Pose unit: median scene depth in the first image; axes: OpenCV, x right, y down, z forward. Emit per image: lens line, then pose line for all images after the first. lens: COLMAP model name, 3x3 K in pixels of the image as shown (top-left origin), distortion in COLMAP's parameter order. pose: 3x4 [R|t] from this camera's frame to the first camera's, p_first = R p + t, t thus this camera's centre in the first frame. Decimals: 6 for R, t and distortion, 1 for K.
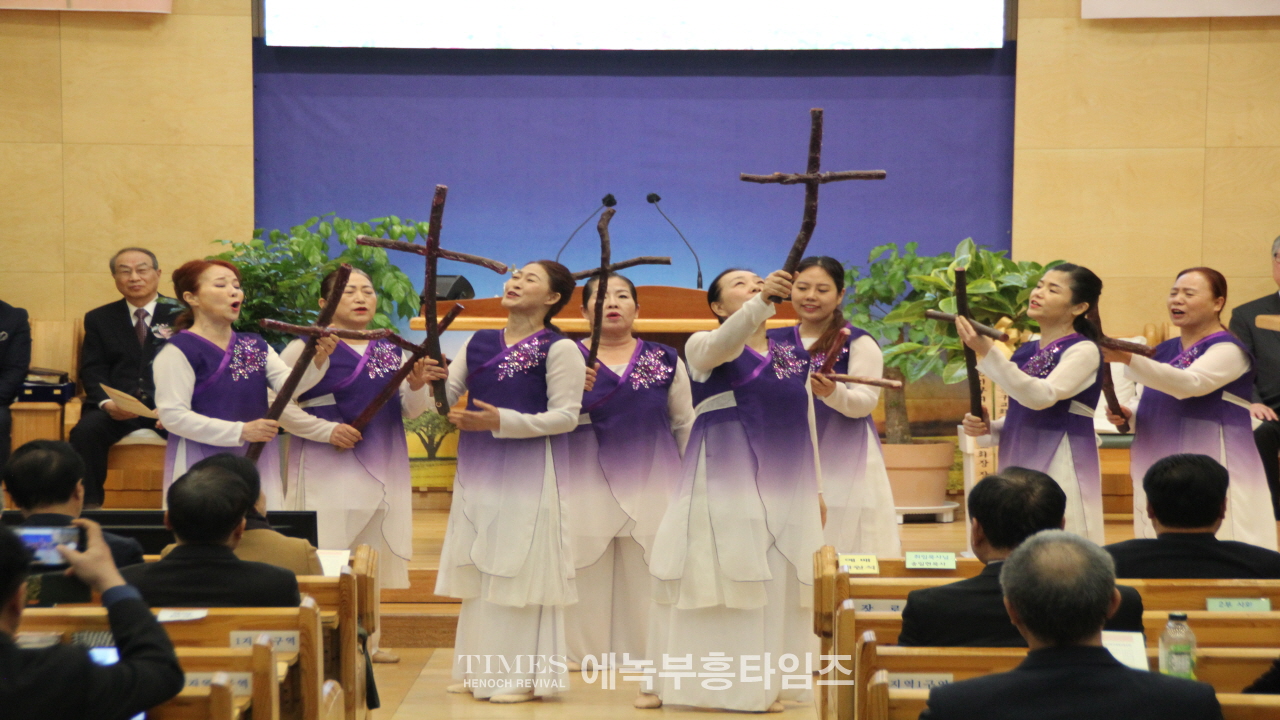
lens RADIAL K [[3776.1, 0, 628.4], [0, 3776.1, 364.9], [0, 0, 1]] dist [0.448261, 0.000000]
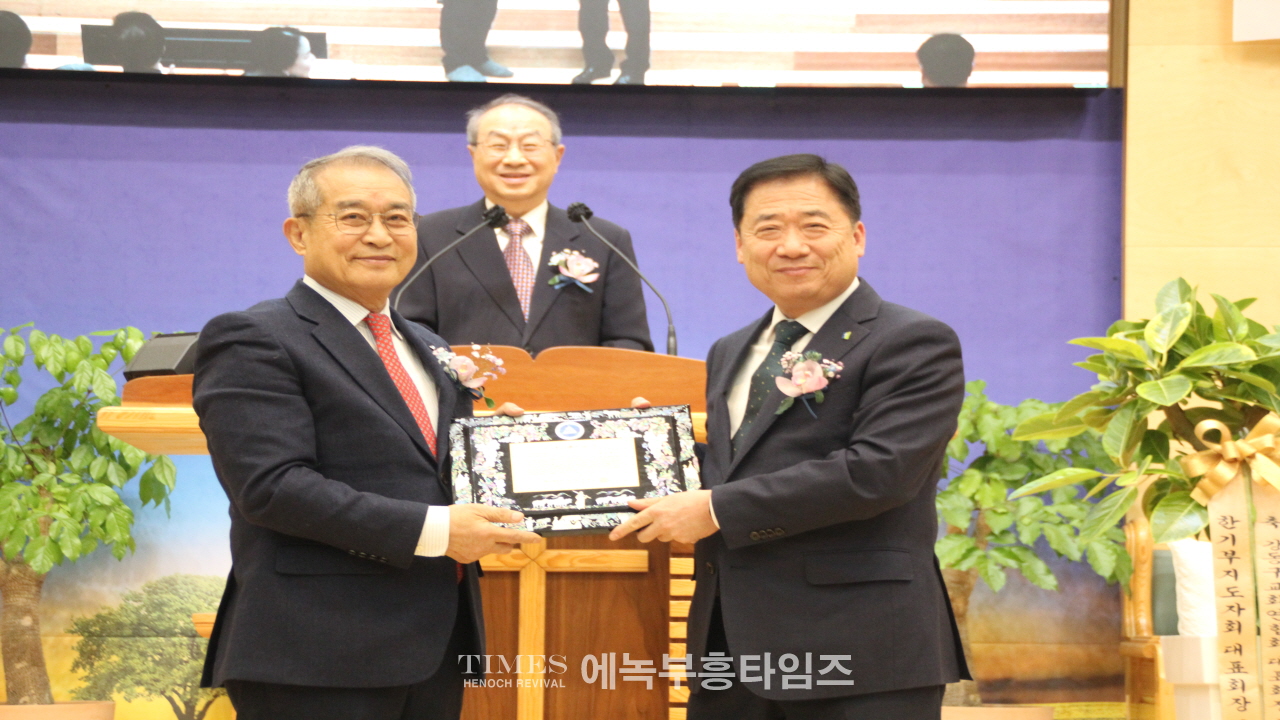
lens RADIAL K [[2825.4, 0, 659.0], [0, 2825.4, 403.1], [0, 0, 1]] dist [0.417569, 0.000000]
pose [[0.997812, 0.015886, 0.064178, -0.006914], [-0.006896, 0.990416, -0.137946, 0.035634], [-0.065755, 0.137202, 0.988358, 0.541383]]
